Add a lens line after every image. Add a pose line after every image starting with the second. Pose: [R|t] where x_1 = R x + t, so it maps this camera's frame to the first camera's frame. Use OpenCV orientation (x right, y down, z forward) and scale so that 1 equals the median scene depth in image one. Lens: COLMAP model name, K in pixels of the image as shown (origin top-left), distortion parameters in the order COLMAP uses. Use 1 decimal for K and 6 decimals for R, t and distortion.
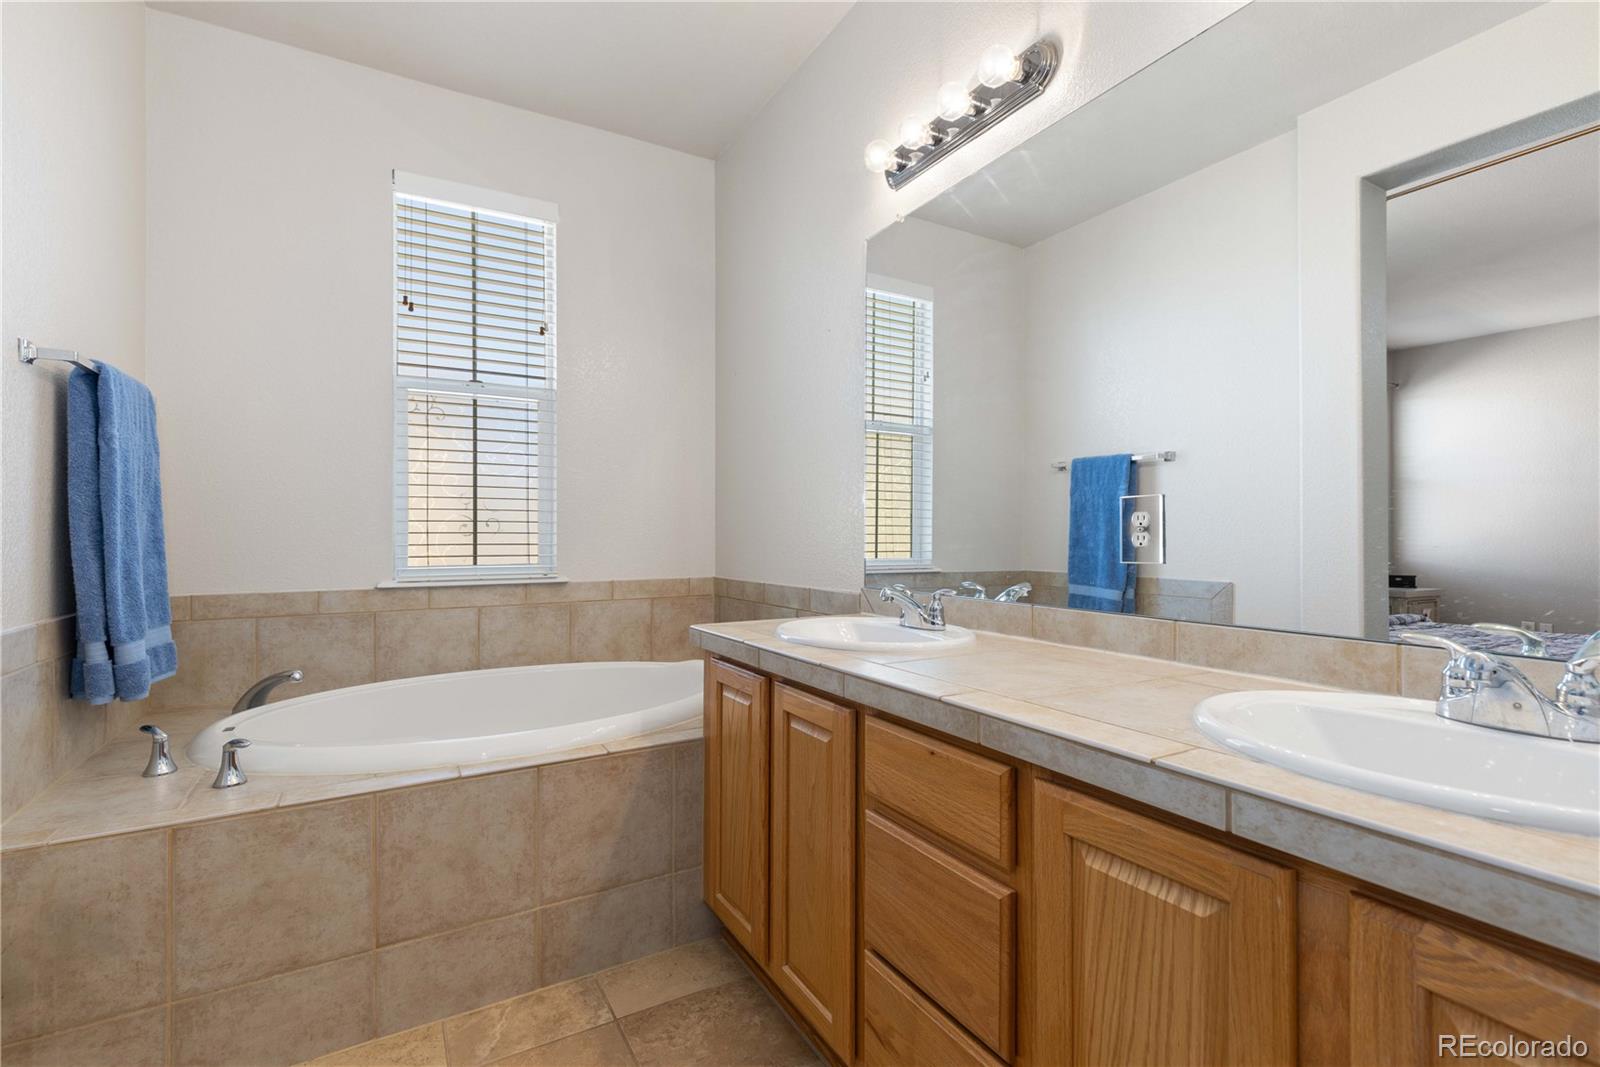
lens RADIAL K [[724.1, 0, 805.2], [0, 724.1, 527.5], [0, 0, 1]] dist [0.002443, -0.001336]
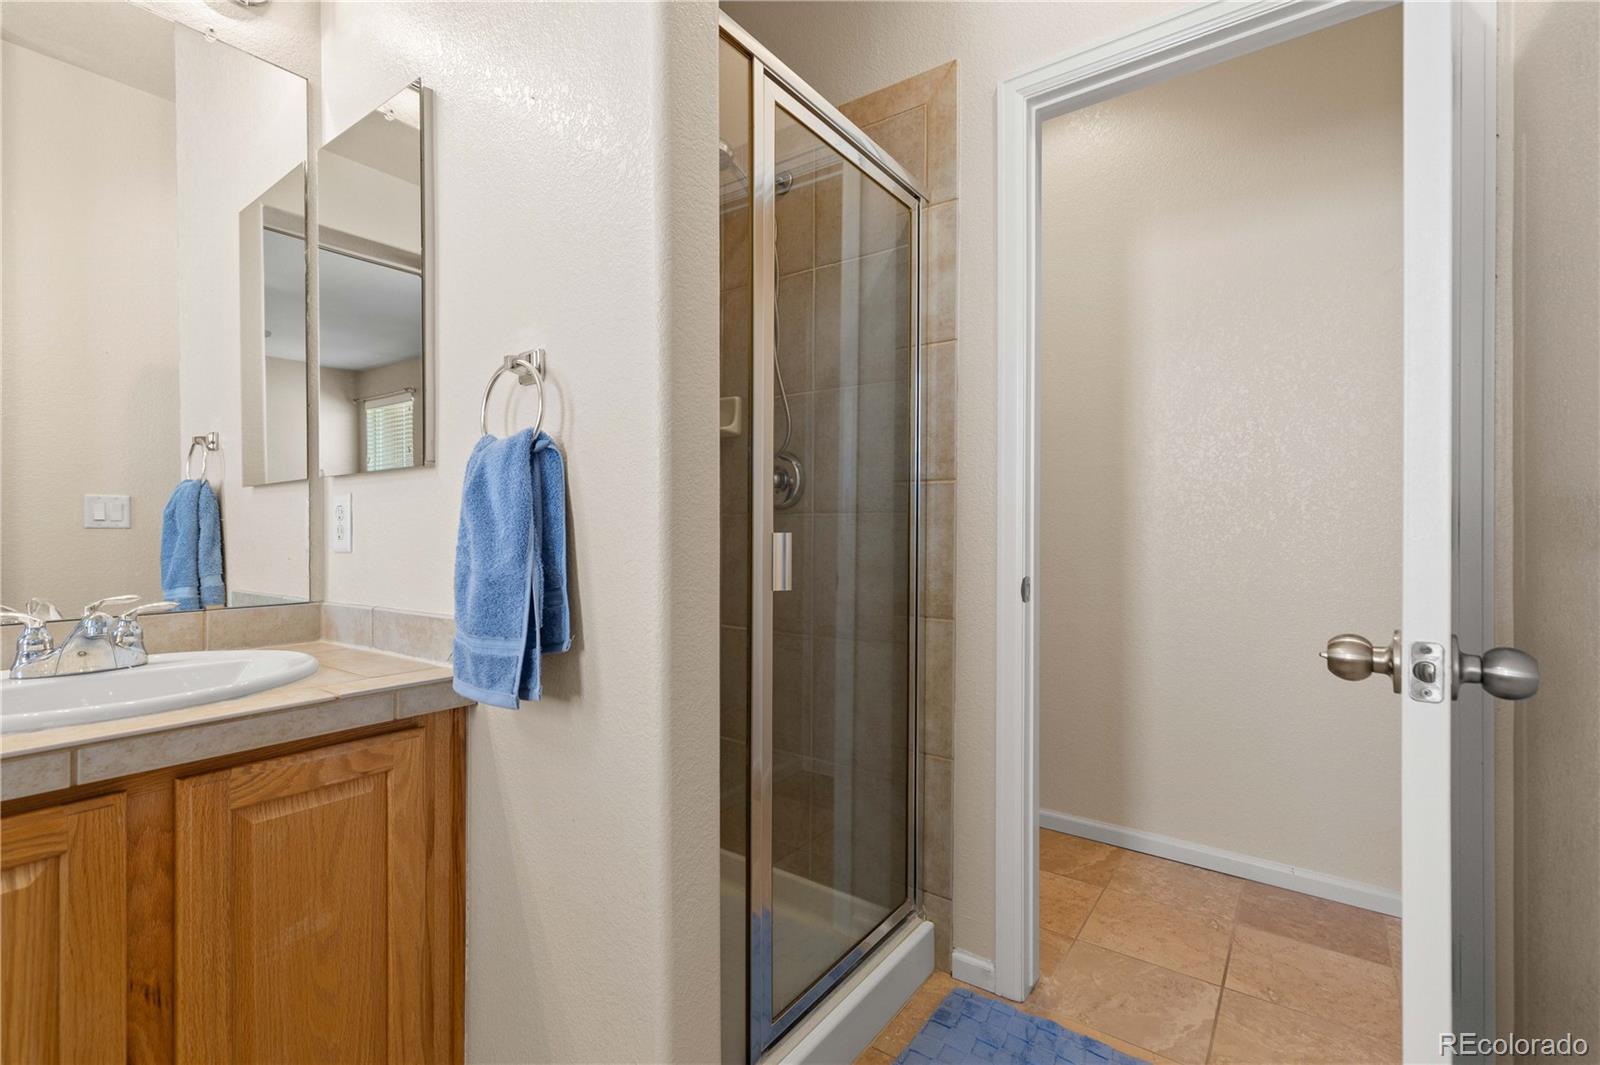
lens RADIAL K [[724.1, 0, 802.1], [0, 724.1, 532.7], [0, 0, 1]] dist [0.002443, -0.001336]
pose [[-0.410929, -0.006497, 0.911644, -0.380590], [-0.009763, 0.999949, 0.002726, 0.004940], [-0.911615, -0.007780, -0.410971, 0.181313]]
